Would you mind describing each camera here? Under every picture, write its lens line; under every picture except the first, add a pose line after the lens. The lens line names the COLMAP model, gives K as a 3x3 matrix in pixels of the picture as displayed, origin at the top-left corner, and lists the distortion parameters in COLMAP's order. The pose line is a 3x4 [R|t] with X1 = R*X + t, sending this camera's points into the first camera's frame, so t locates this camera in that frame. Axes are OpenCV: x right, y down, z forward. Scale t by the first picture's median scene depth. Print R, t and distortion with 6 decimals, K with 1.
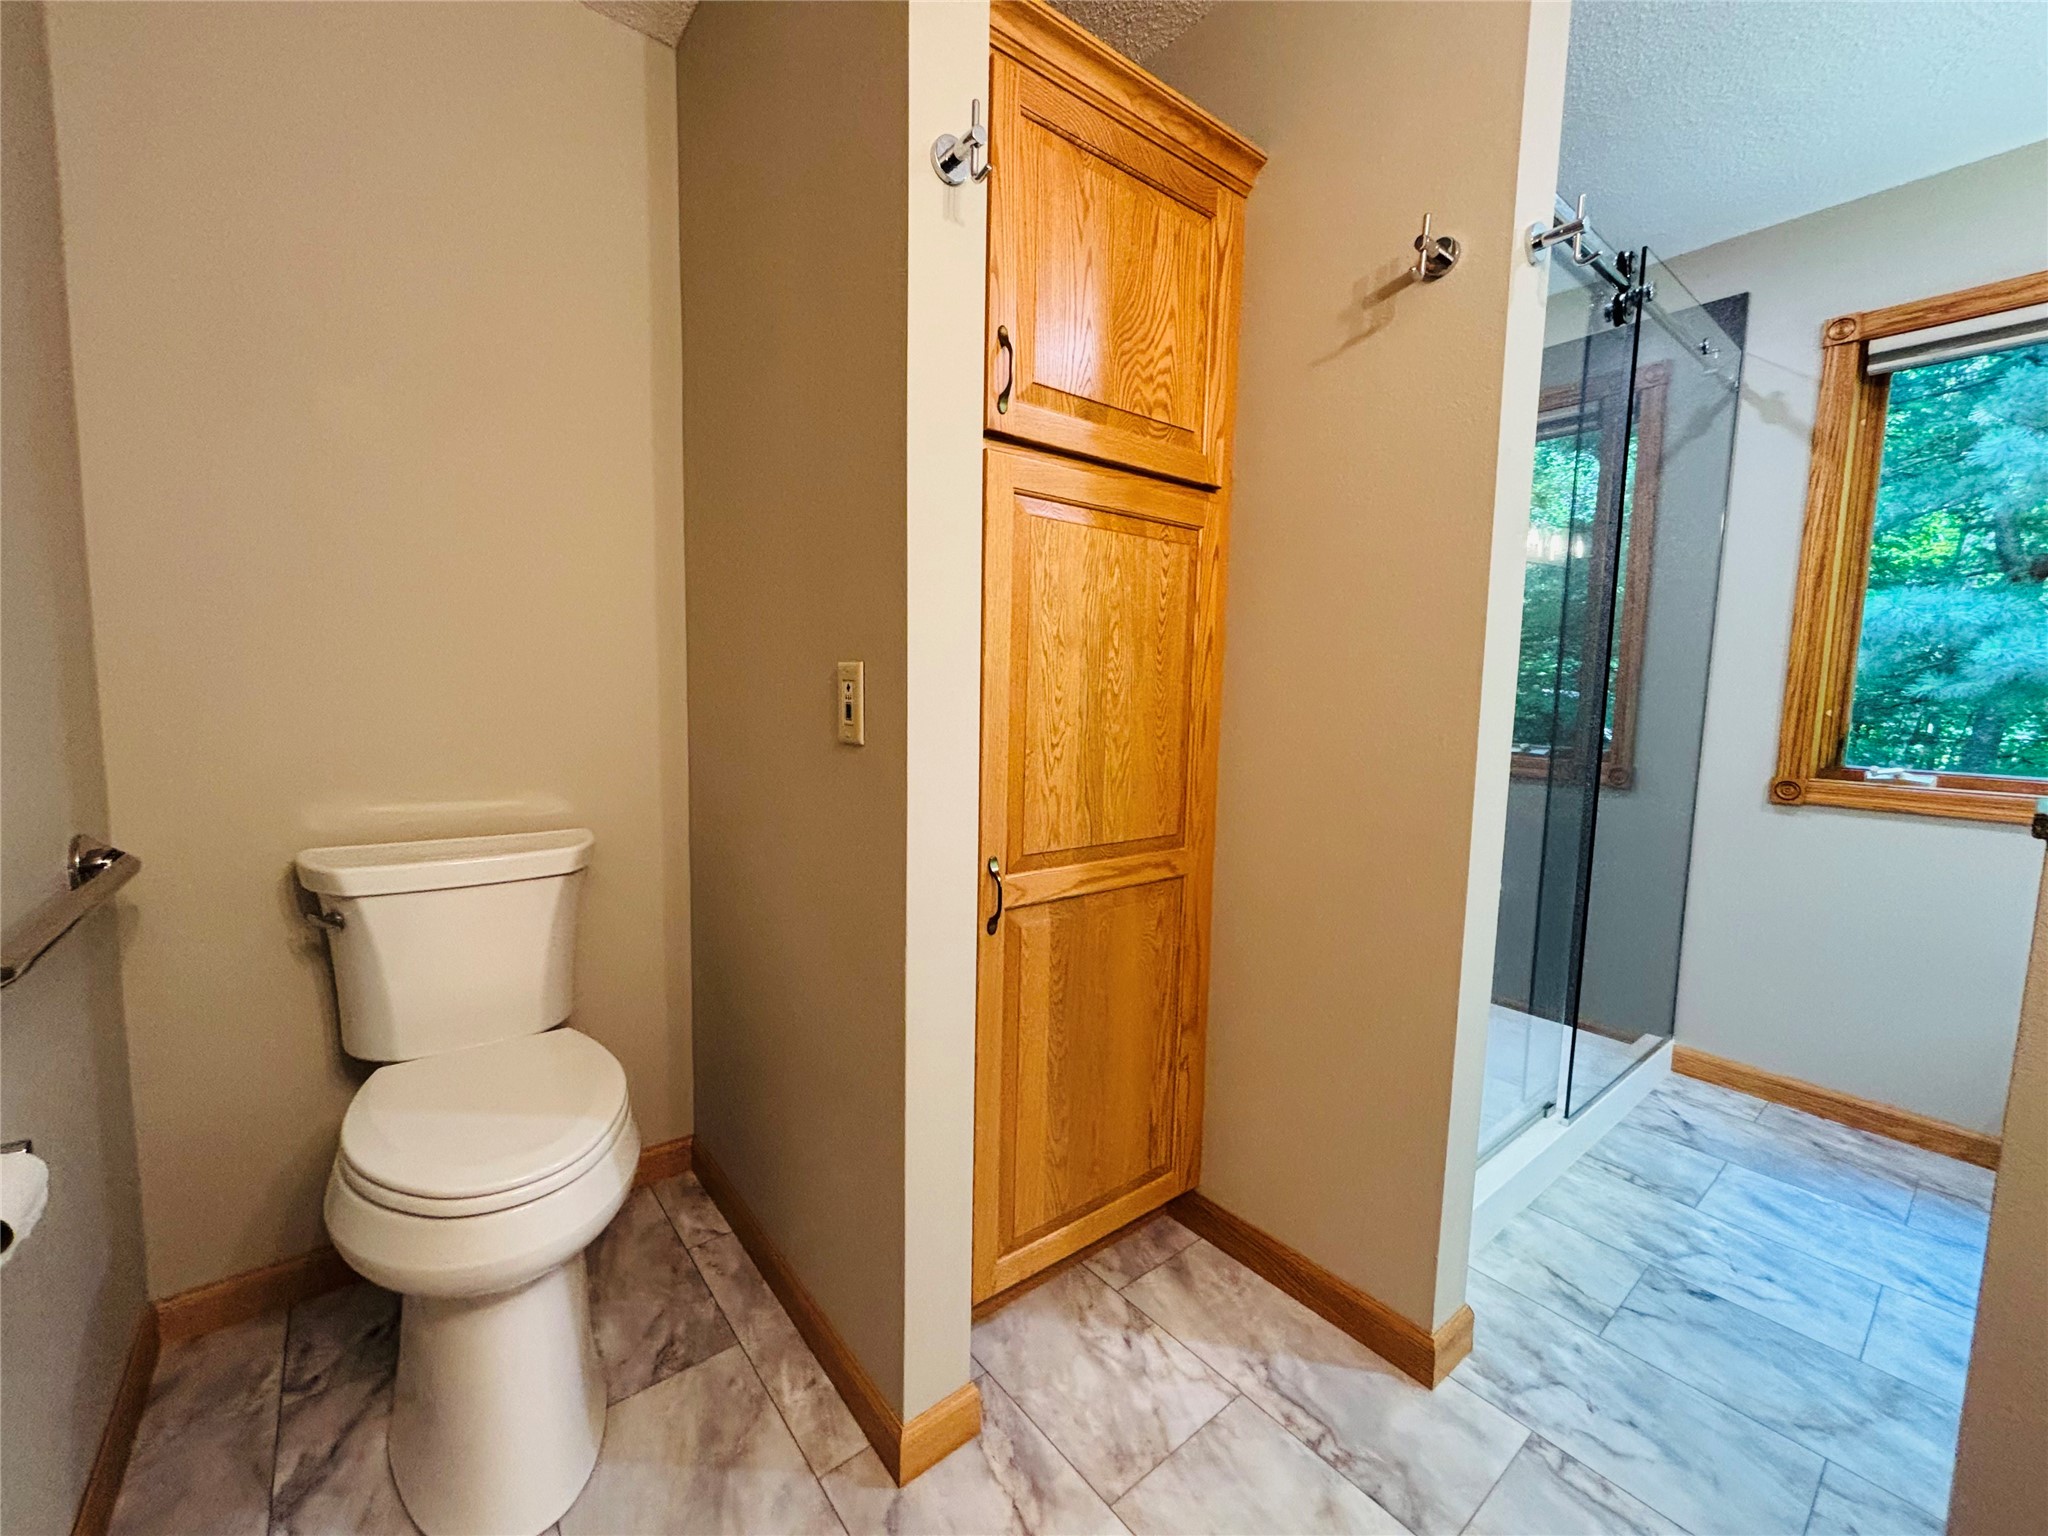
lens RADIAL K [[817.0, 0, 1022.0], [0, 817.0, 764.2], [0, 0, 1]] dist [0.003121, -0.001545]
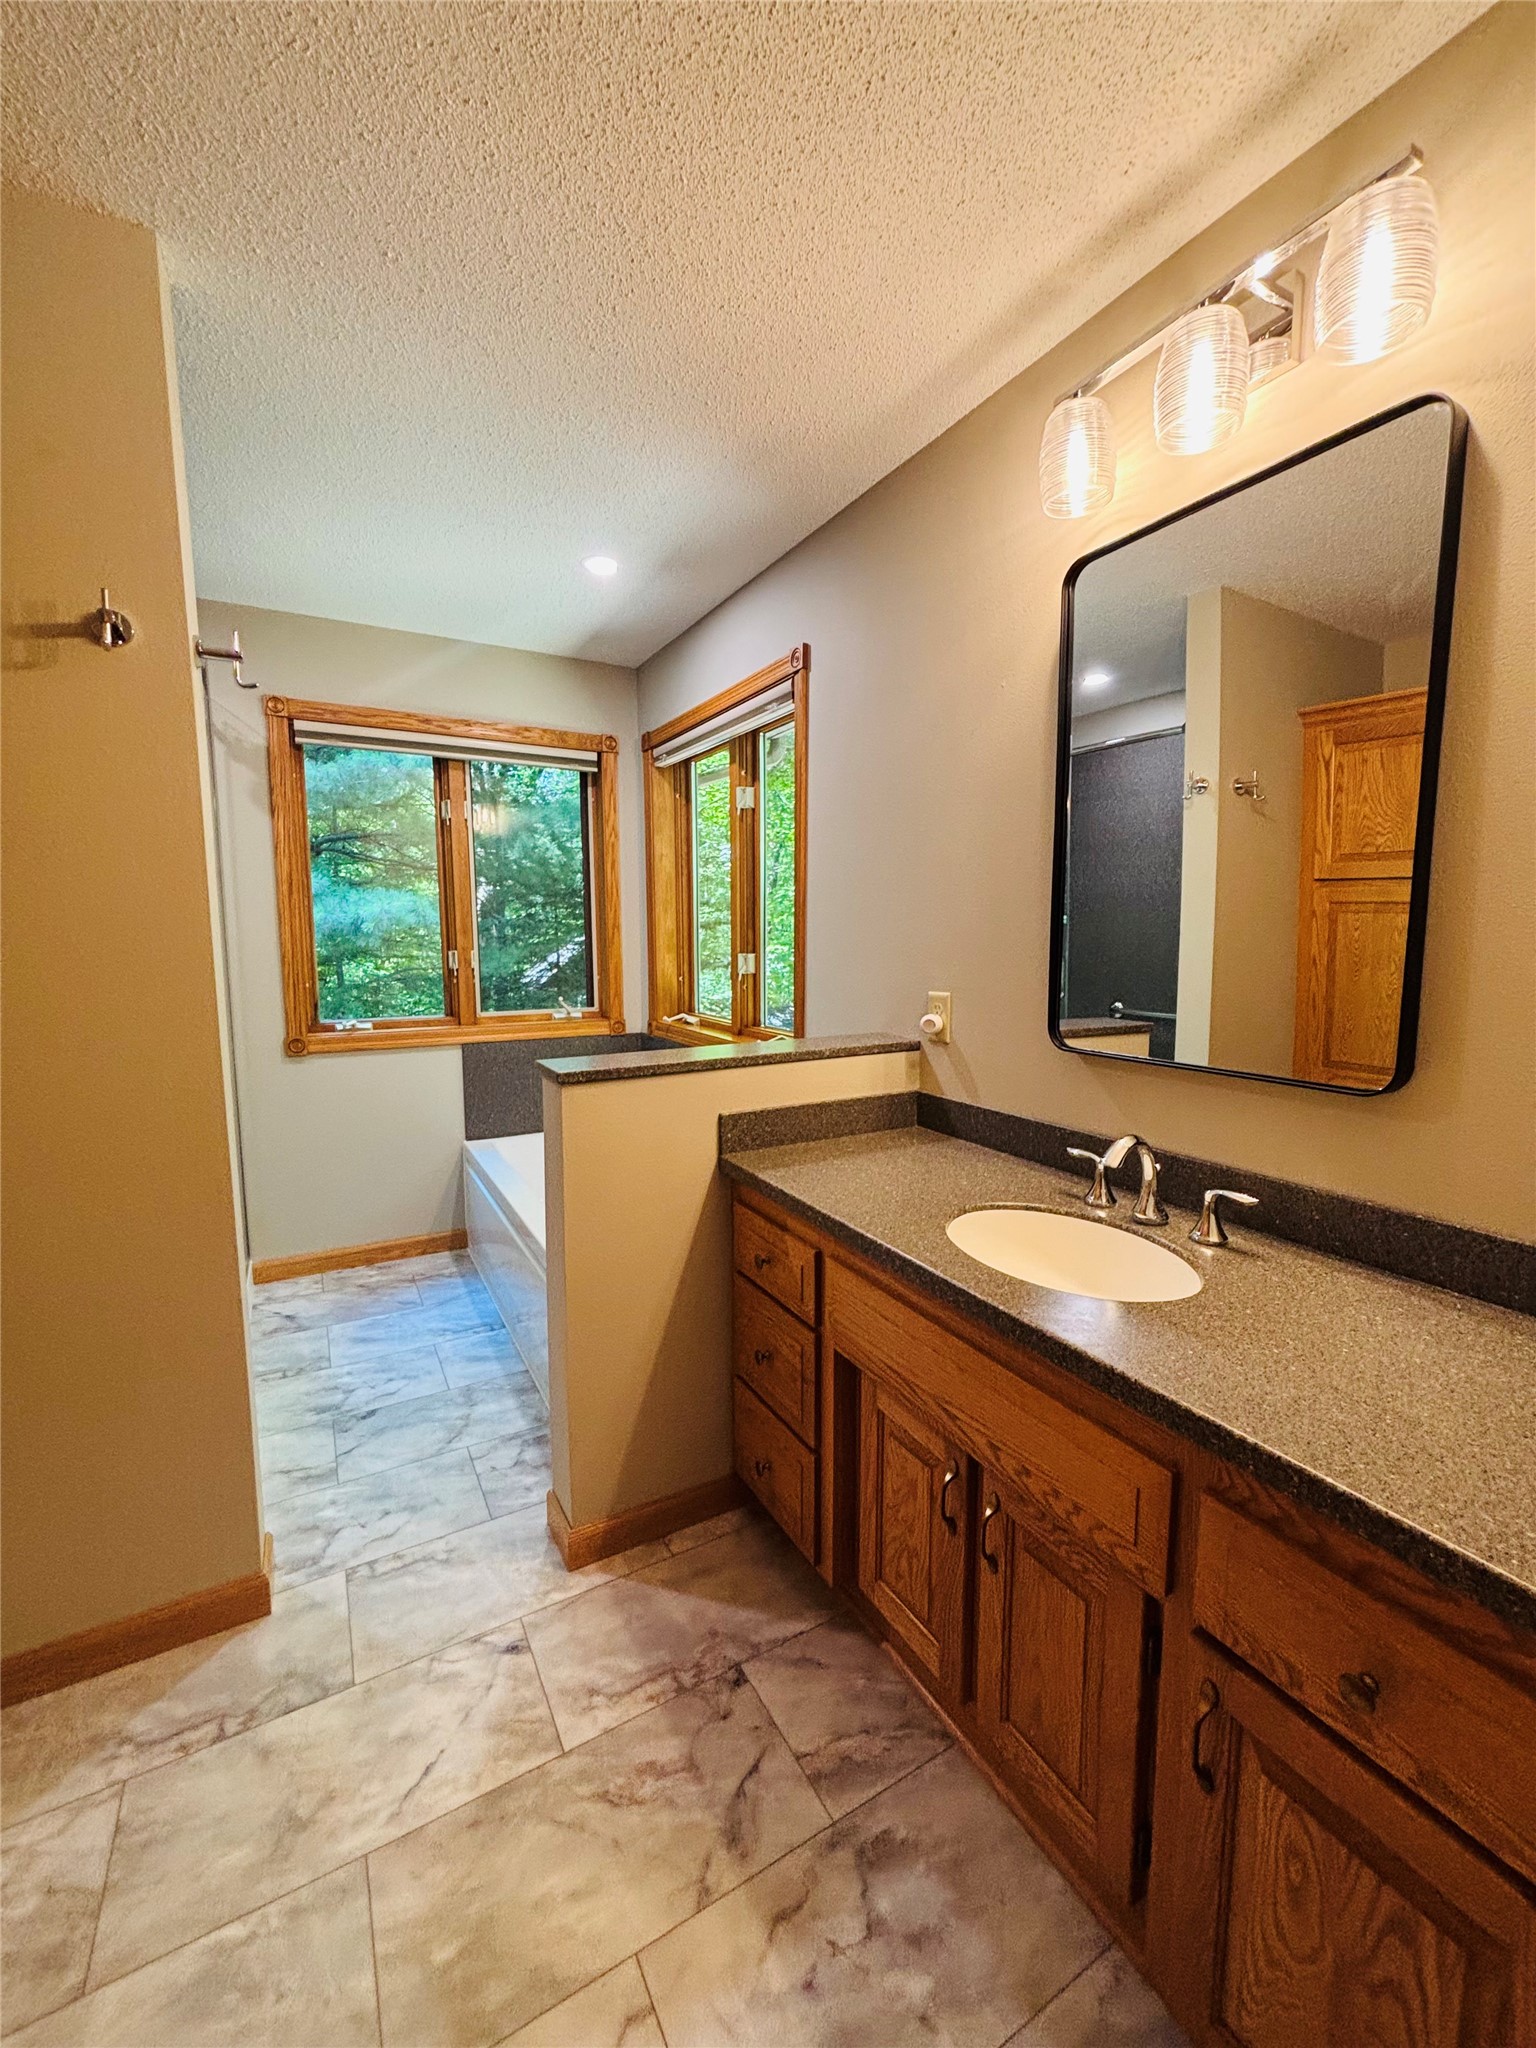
lens RADIAL K [[817.0, 0, 772.4], [0, 817.0, 1016.7], [0, 0, 1]] dist [0.003121, -0.001545]
pose [[0.147464, -0.123093, 0.981378, -0.352824], [0.096178, 0.989308, 0.109636, -0.118492], [-0.984380, 0.078219, 0.157726, 0.022615]]
